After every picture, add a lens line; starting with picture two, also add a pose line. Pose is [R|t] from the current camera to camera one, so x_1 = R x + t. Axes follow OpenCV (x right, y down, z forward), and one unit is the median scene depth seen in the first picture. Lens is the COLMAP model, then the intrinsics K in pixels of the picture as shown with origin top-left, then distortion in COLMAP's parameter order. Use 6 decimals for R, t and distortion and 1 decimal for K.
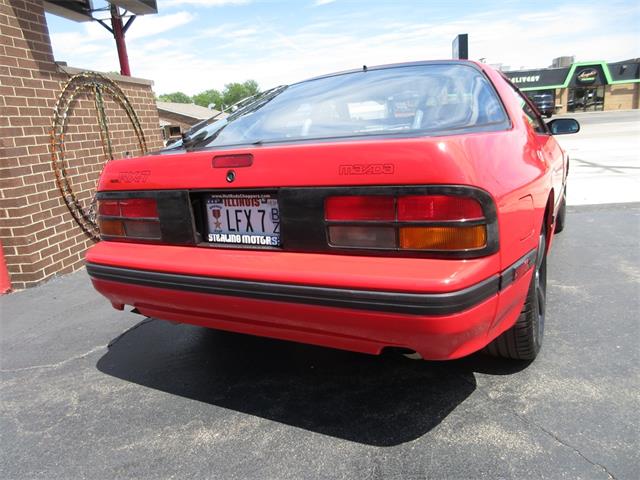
lens RADIAL K [[475.6, 0, 320.4], [0, 475.6, 236.8], [0, 0, 1]] dist [-0.002774, 0.011518]
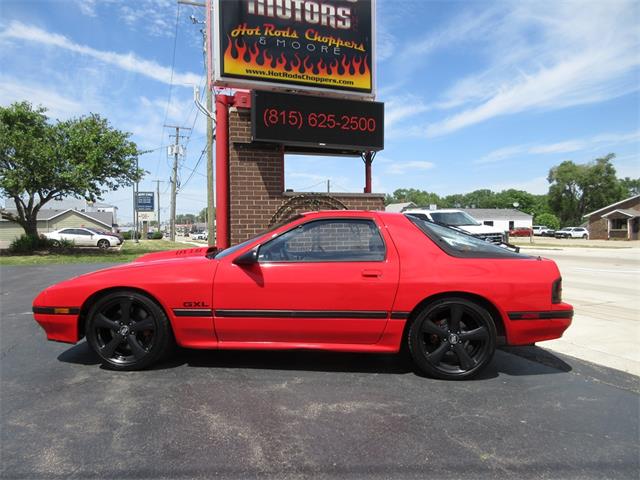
lens RADIAL K [[475.6, 0, 320.4], [0, 475.6, 236.8], [0, 0, 1]] dist [-0.002774, 0.011518]
pose [[0.462455, 0.093026, -0.881749, 1.102814], [-0.235881, 0.971550, -0.021213, -0.181848], [0.854690, 0.217798, 0.471241, 0.287553]]
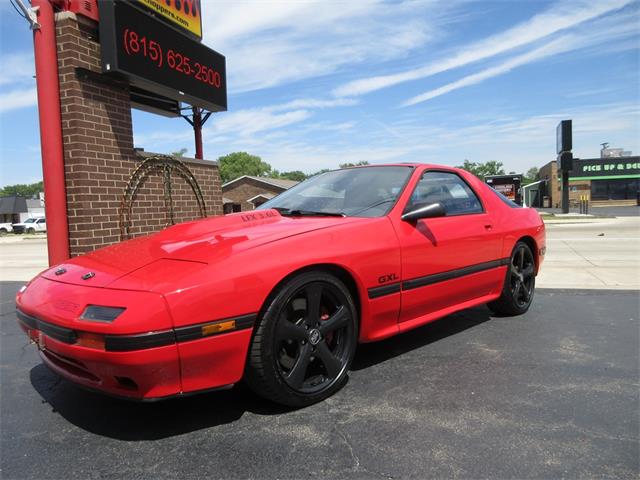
lens RADIAL K [[475.2, 0, 320.8], [0, 475.2, 238.1], [0, 0, 1]] dist [0.001096, 0.005048]
pose [[0.972567, 0.052668, -0.226583, 0.258464], [-0.087760, 0.985130, -0.147707, 0.030954], [0.215434, 0.163540, 0.962727, -0.126370]]
